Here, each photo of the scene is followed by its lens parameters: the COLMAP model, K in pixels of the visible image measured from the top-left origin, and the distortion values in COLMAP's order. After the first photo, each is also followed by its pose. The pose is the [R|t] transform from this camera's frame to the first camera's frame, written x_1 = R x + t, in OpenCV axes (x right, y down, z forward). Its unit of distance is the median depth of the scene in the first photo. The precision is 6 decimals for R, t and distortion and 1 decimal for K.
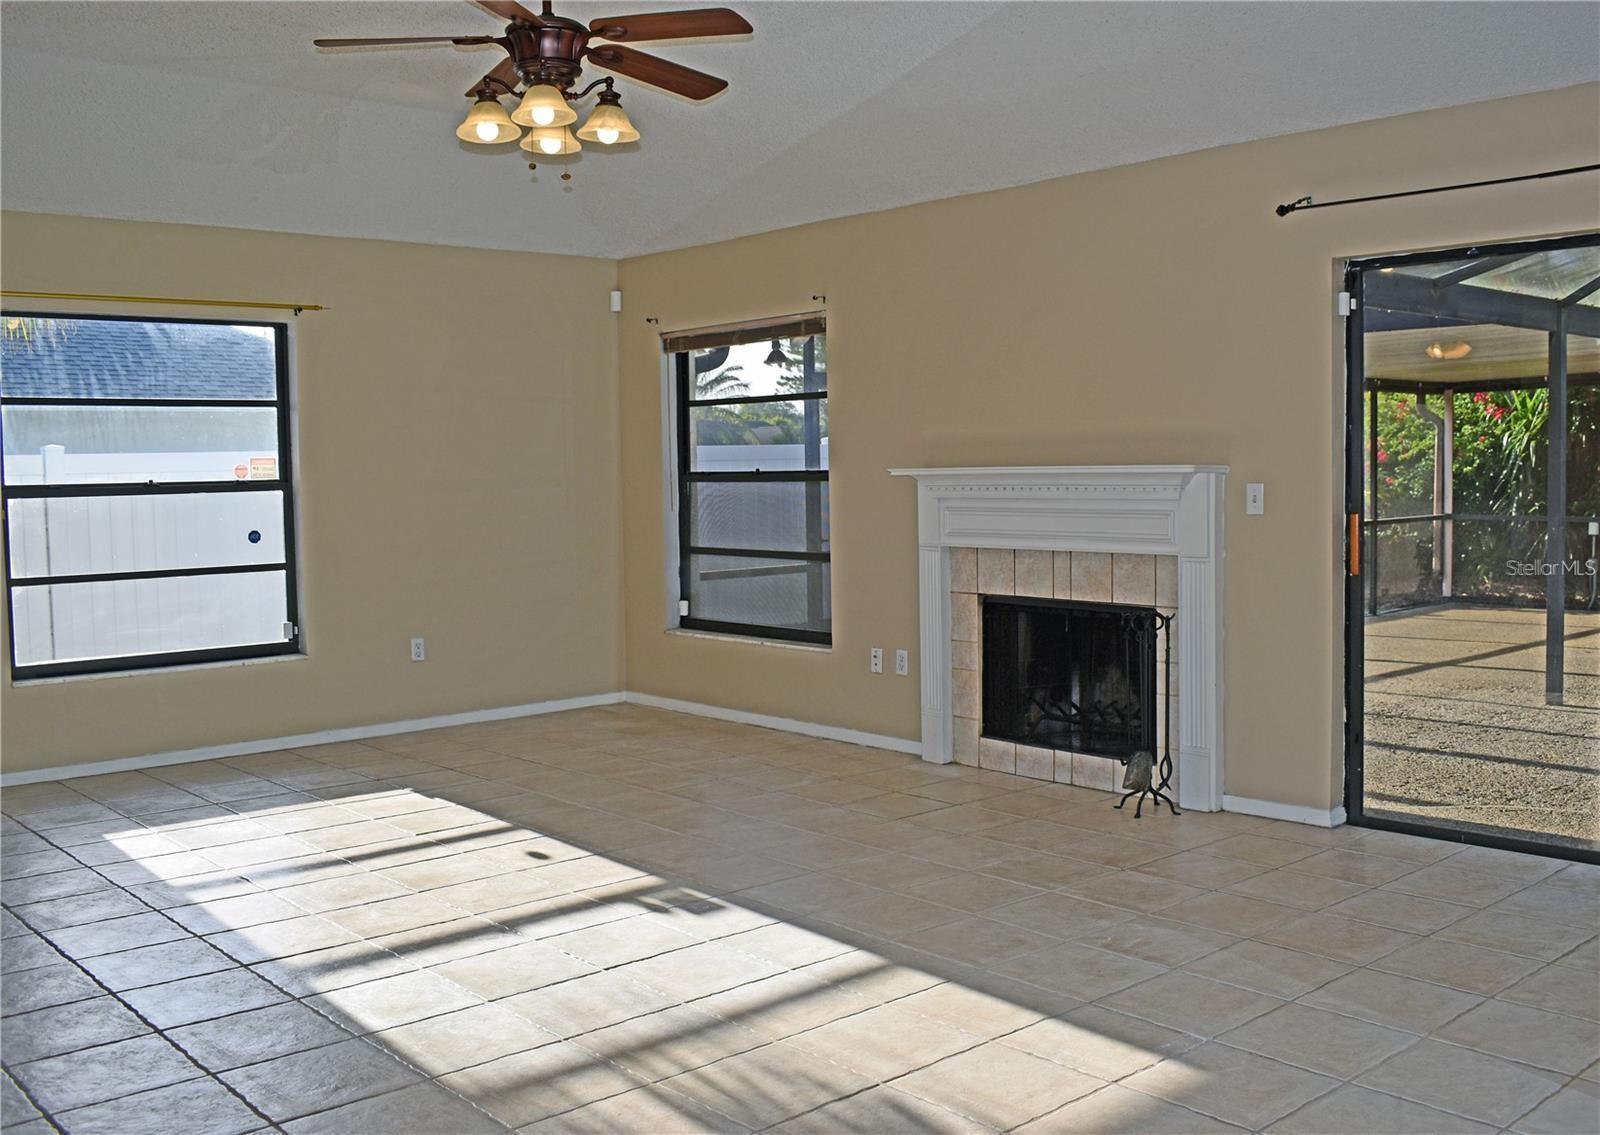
lens RADIAL K [[1473.0, 0, 794.8], [0, 1473.0, 564.5], [0, 0, 1]] dist [-0.097090, 0.000000]
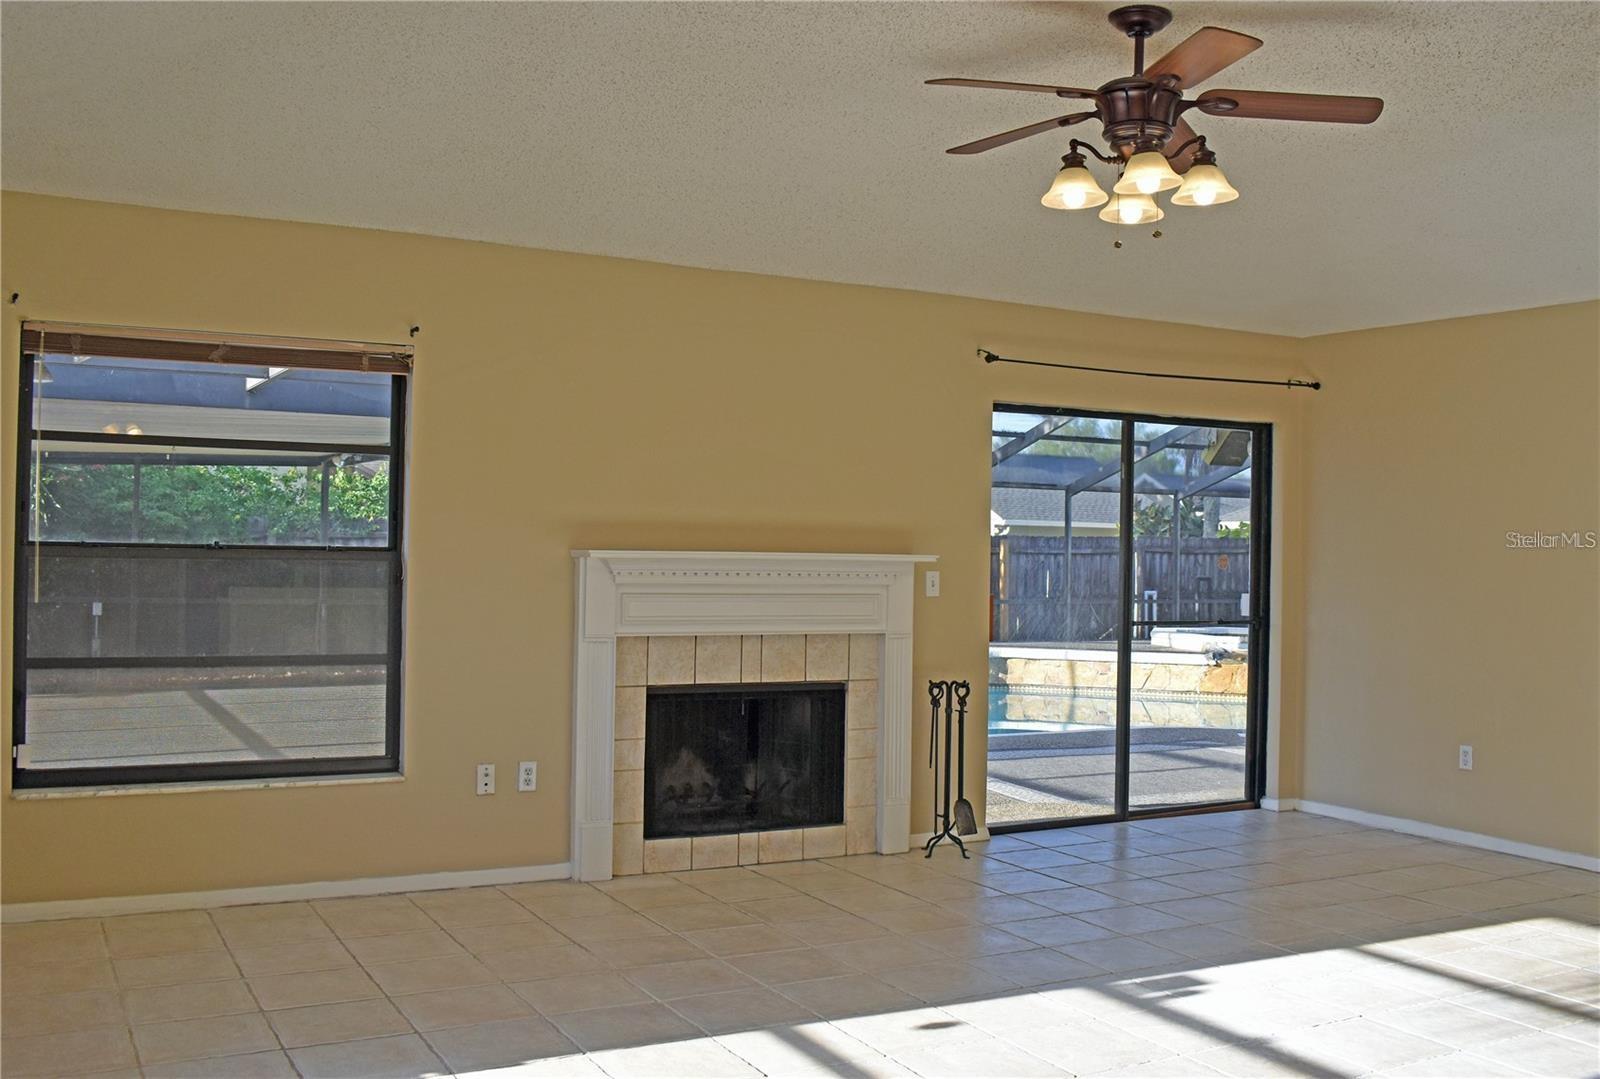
lens RADIAL K [[1504.2, 0, 794.8], [0, 1504.2, 543.8], [0, 0, 1]] dist [-0.068119, 0.000000]
pose [[0.250869, 0.026147, 0.967668, -0.816196], [0.041814, 0.998409, -0.037818, -0.031525], [-0.967118, 0.049949, 0.249376, 0.700740]]
